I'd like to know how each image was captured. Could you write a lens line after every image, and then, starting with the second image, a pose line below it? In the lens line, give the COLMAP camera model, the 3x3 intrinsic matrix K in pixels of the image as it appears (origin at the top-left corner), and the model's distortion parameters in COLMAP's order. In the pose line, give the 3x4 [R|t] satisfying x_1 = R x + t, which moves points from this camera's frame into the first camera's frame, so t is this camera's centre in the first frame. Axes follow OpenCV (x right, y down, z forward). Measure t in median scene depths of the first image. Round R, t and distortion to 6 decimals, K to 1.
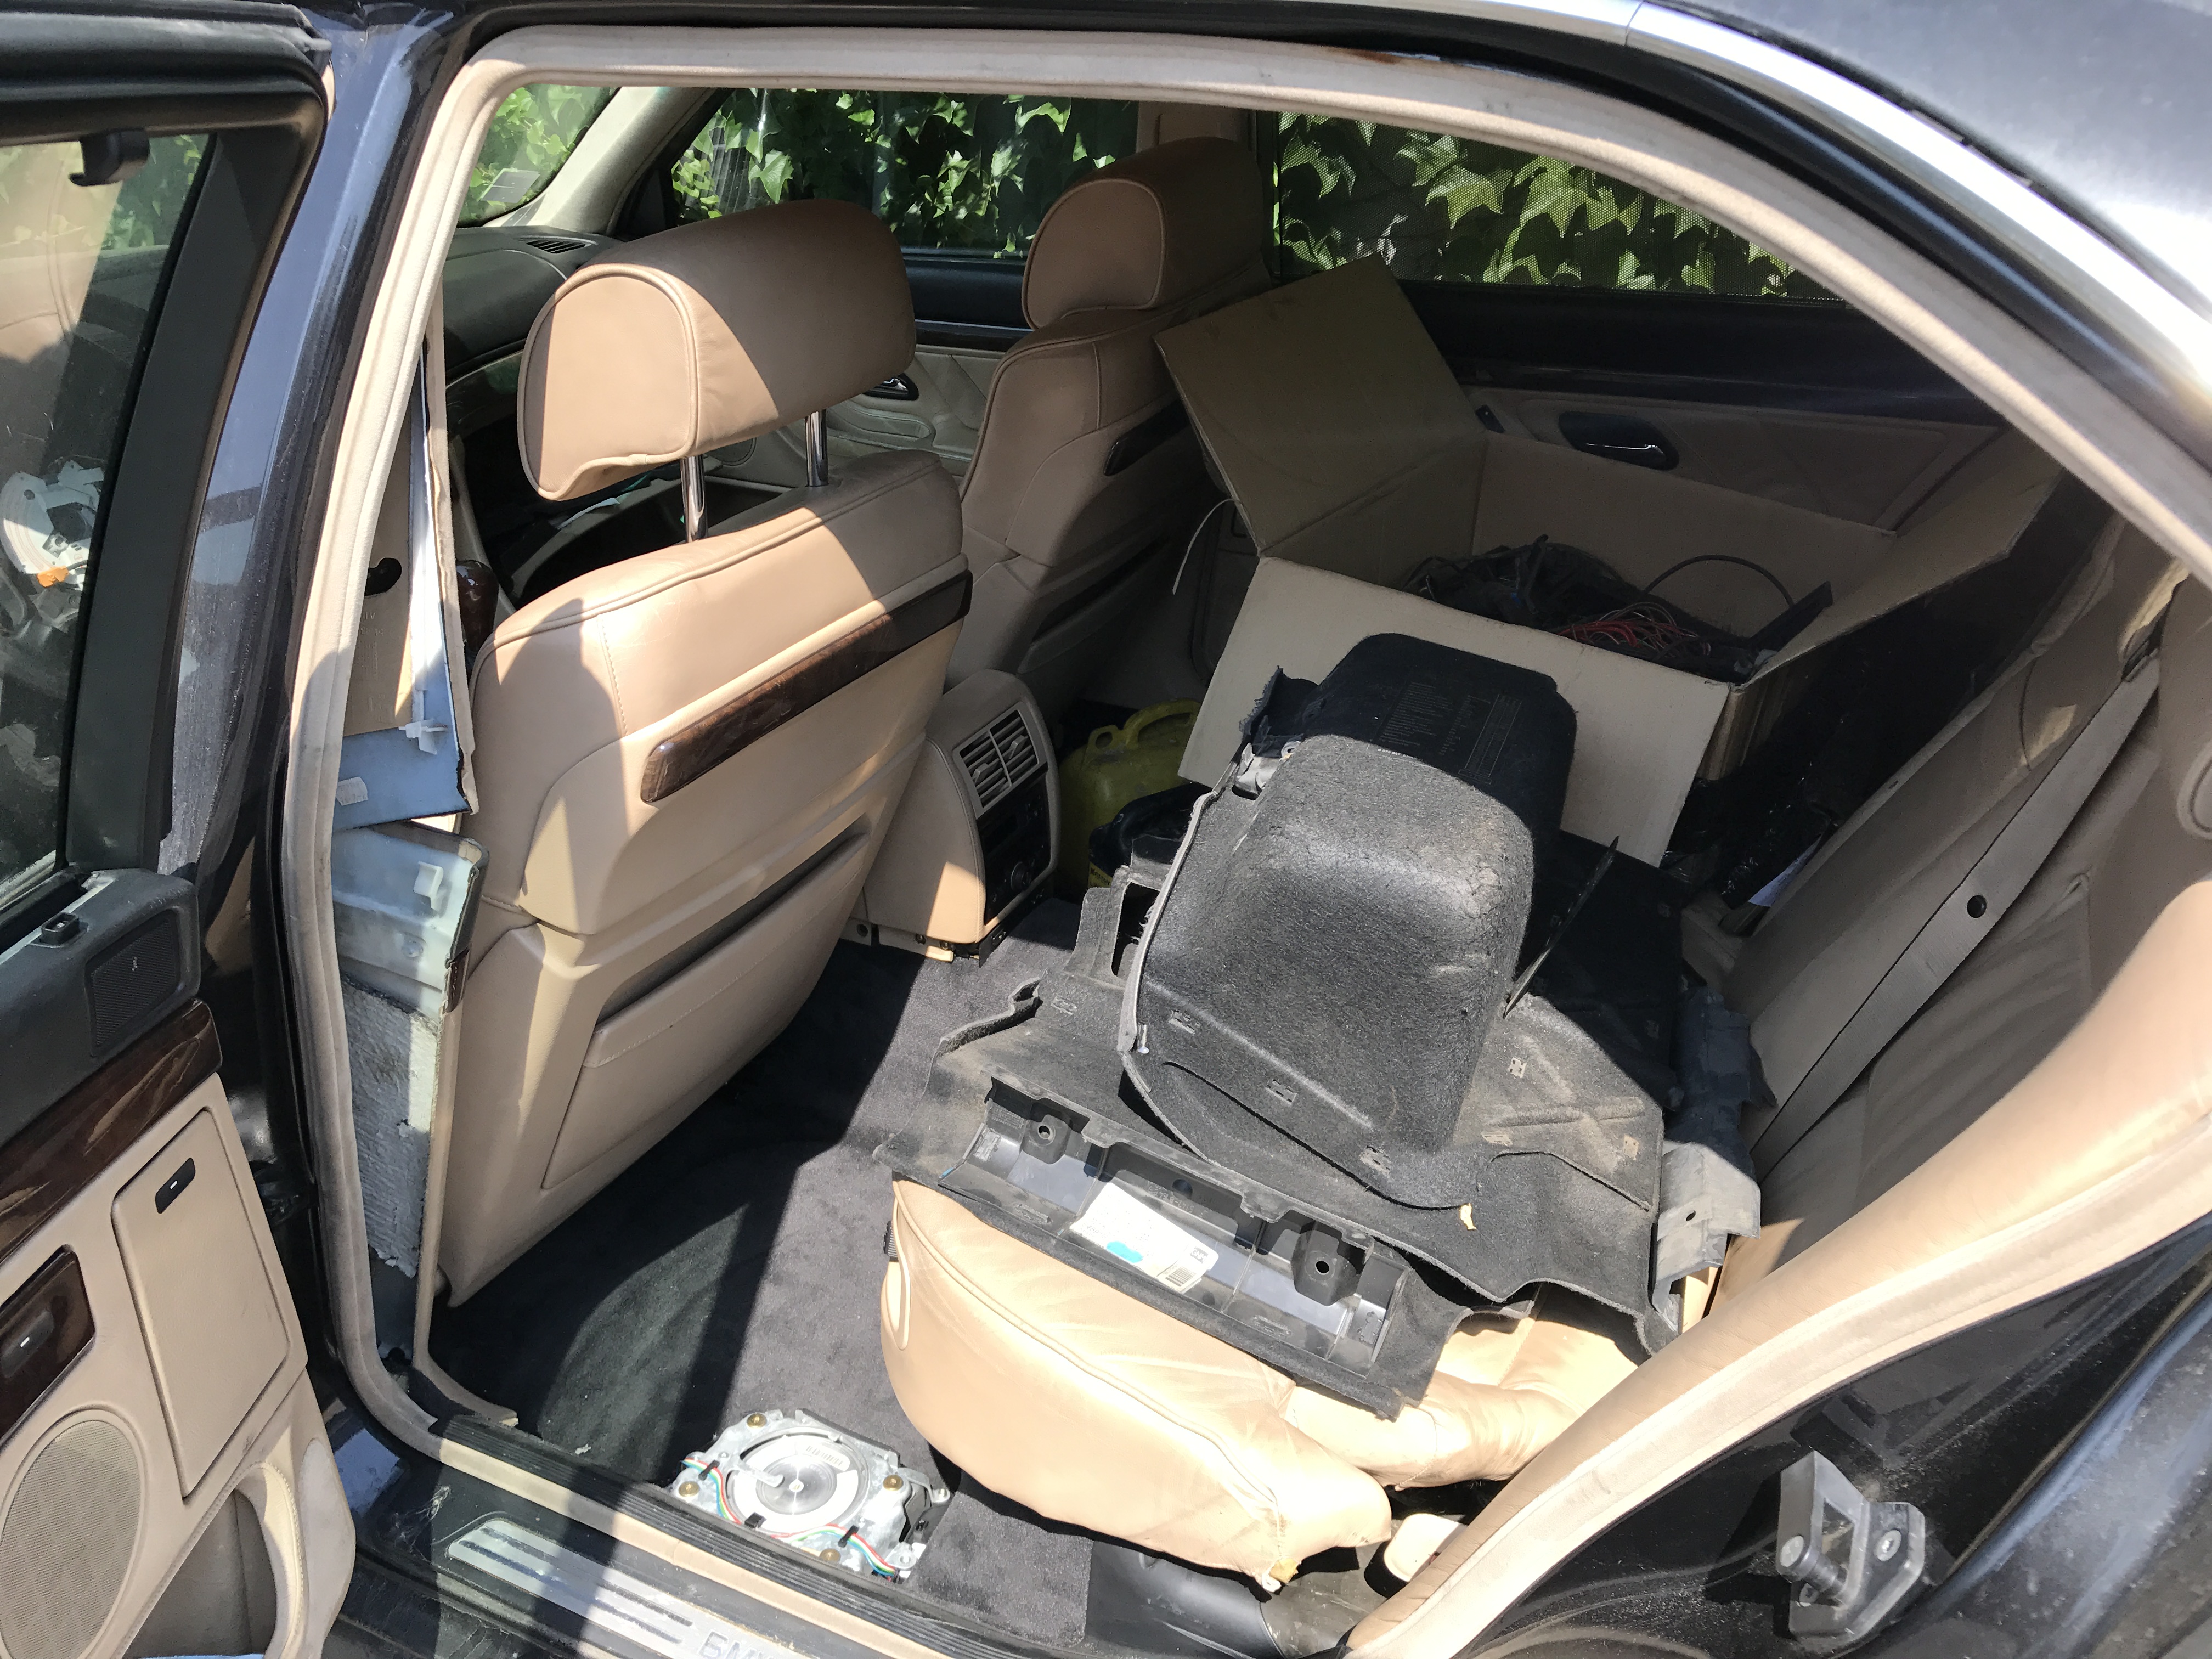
lens RADIAL K [[1817.0, 0, 1104.6], [0, 1817.0, 807.0], [0, 0, 1]] dist [0.006865, -0.005955]
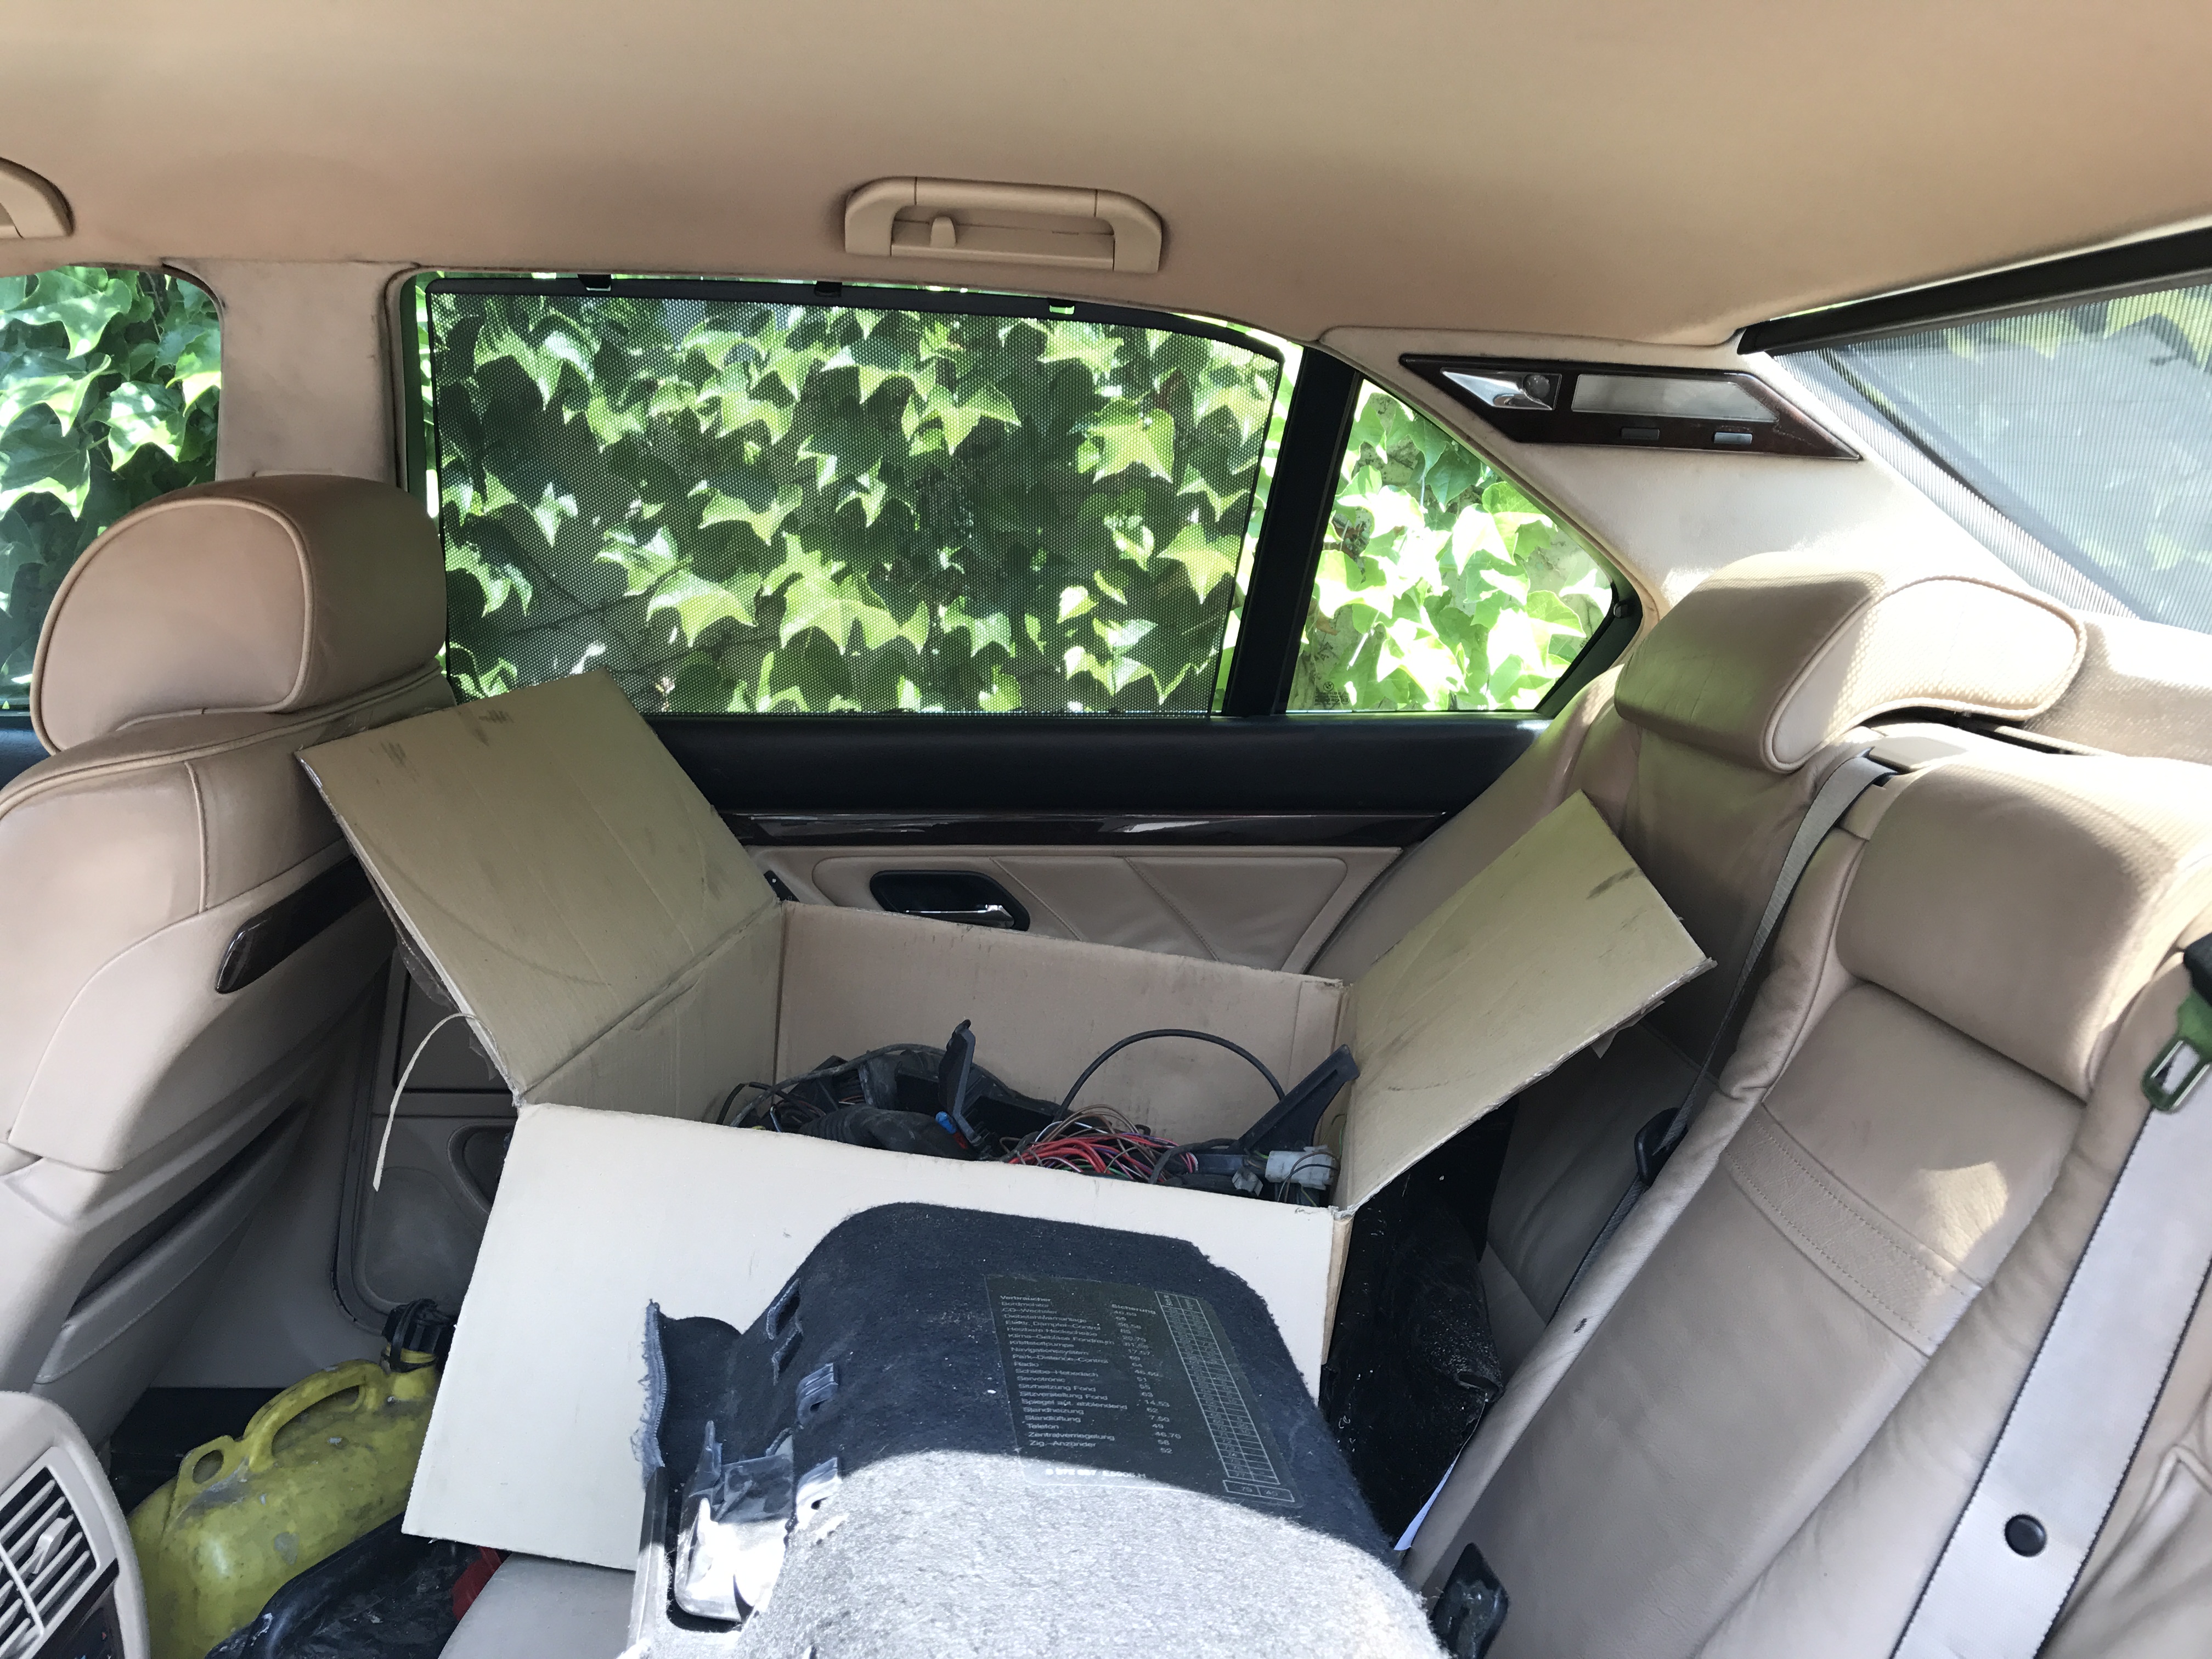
lens RADIAL K [[1817.0, 0, 1104.6], [0, 1817.0, 807.0], [0, 0, 1]] dist [0.006865, -0.005955]
pose [[0.870183, -0.035215, 0.491469, -0.032737], [0.178312, 0.952345, -0.247477, -0.047270], [-0.459333, 0.302985, 0.834993, 0.366876]]
